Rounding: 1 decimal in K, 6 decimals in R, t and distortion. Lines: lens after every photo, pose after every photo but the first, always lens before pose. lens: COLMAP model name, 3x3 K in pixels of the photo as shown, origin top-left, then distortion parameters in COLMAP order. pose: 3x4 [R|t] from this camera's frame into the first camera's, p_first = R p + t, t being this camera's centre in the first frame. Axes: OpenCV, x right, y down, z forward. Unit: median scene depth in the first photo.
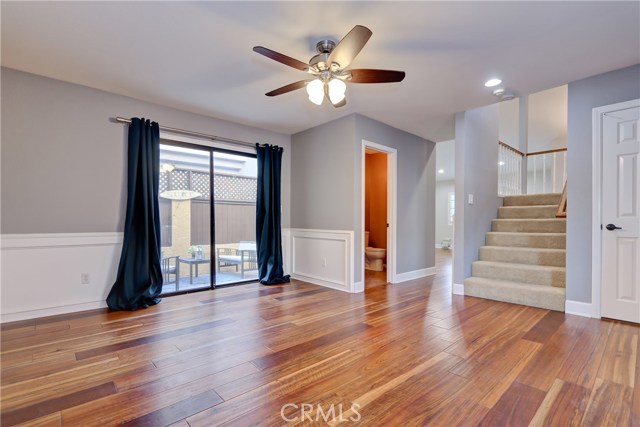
lens RADIAL K [[303.6, 0, 319.2], [0, 303.6, 221.3], [0, 0, 1]] dist [0.001411, 0.000240]
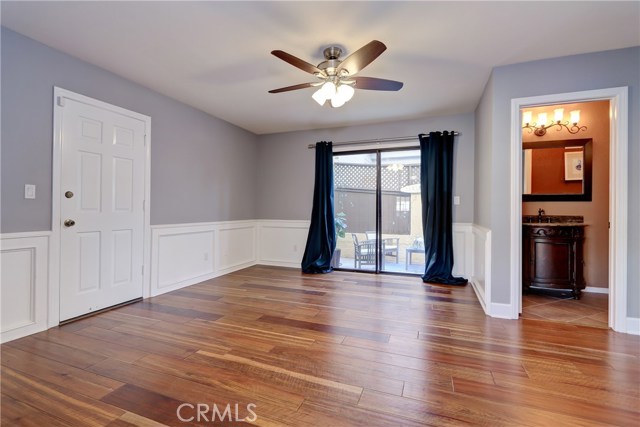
lens RADIAL K [[296.7, 0, 310.8], [0, 296.7, 213.0], [0, 0, 1]] dist [0.001928, 0.000096]
pose [[0.434201, 0.012736, -0.900726, 0.656963], [-0.005504, 0.999919, 0.011485, -0.018524], [0.900799, -0.000030, 0.434236, 0.351054]]
